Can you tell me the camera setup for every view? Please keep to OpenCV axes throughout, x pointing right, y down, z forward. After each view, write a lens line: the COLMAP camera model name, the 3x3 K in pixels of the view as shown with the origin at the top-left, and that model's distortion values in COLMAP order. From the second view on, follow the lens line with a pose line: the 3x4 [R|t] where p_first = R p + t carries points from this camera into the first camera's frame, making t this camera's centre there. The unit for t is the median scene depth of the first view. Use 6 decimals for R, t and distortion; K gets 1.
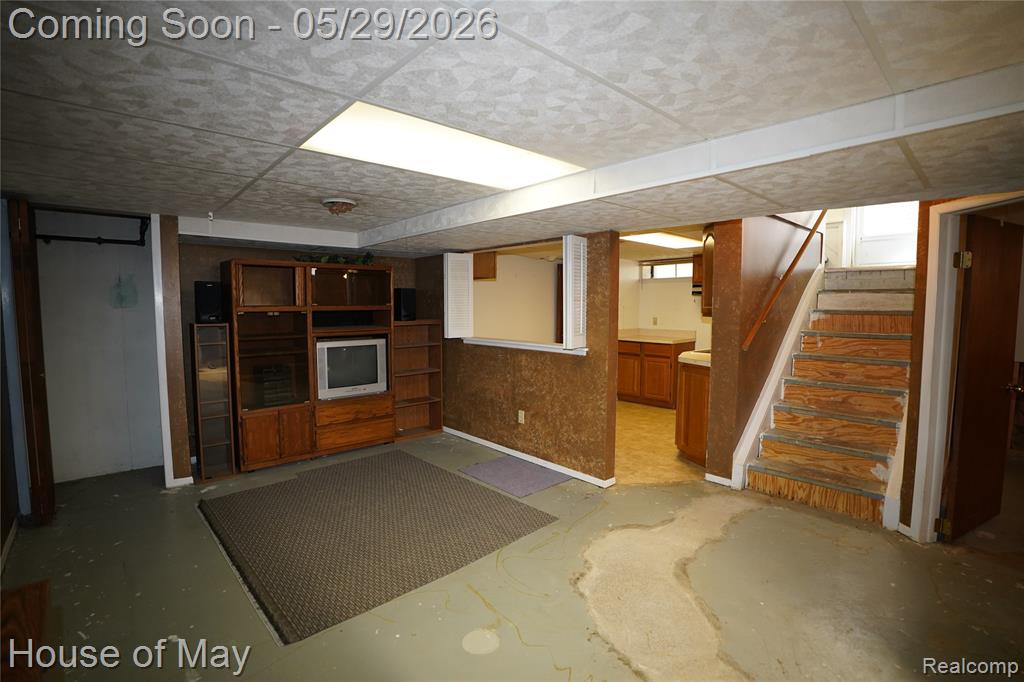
lens RADIAL K [[473.6, 0, 512.9], [0, 473.6, 337.5], [0, 0, 1]] dist [-0.058807, 0.001281]
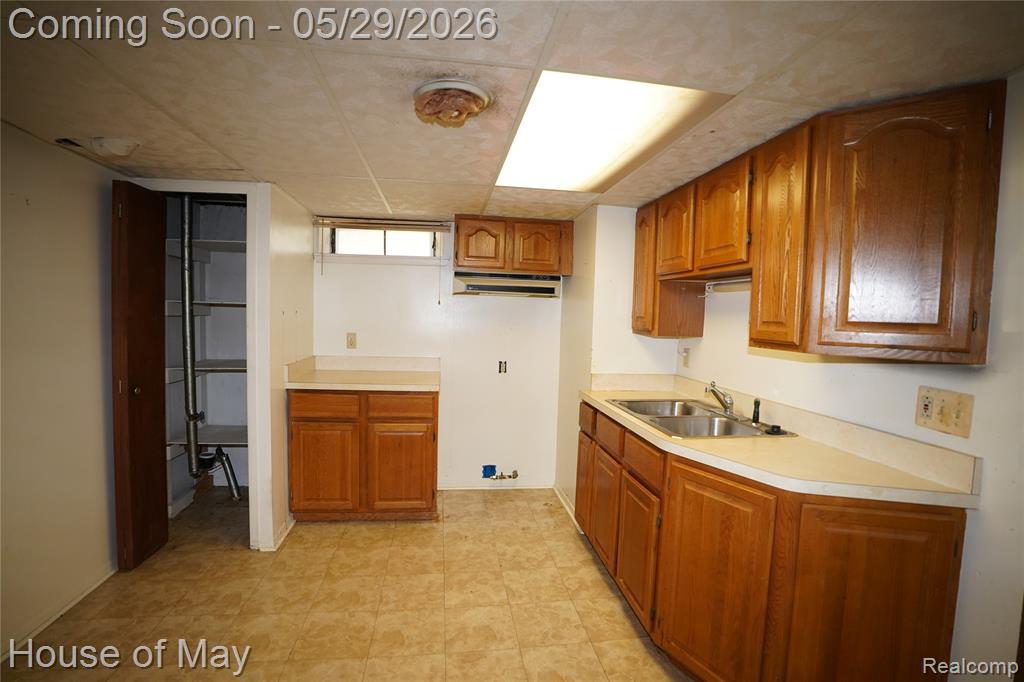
lens RADIAL K [[473.6, 0, 511.9], [0, 473.6, 341.0], [0, 0, 1]] dist [-0.058807, 0.001281]
pose [[0.556558, -0.030993, 0.830231, -0.027681], [0.023627, 0.999490, 0.021472, -0.077486], [-0.830473, 0.007665, 0.557006, 1.107390]]
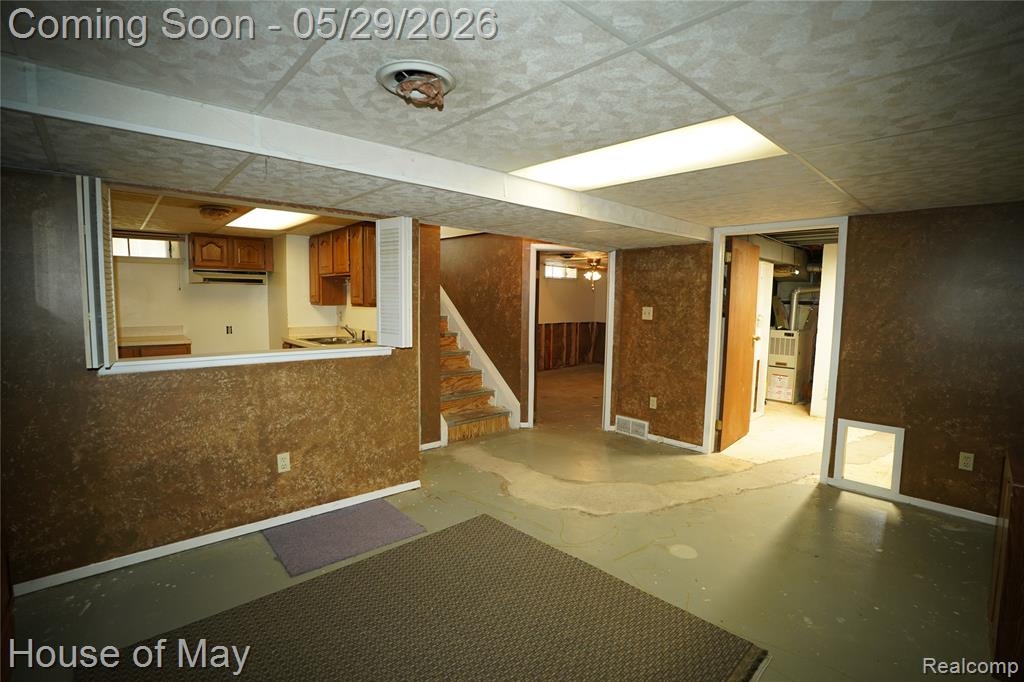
lens RADIAL K [[473.6, 0, 507.0], [0, 473.6, 340.3], [0, 0, 1]] dist [-0.058807, 0.001281]
pose [[0.005319, -0.085161, 0.996353, -0.711999], [0.051153, 0.995086, 0.084779, -0.051038], [-0.998677, 0.050515, 0.009649, 0.763511]]
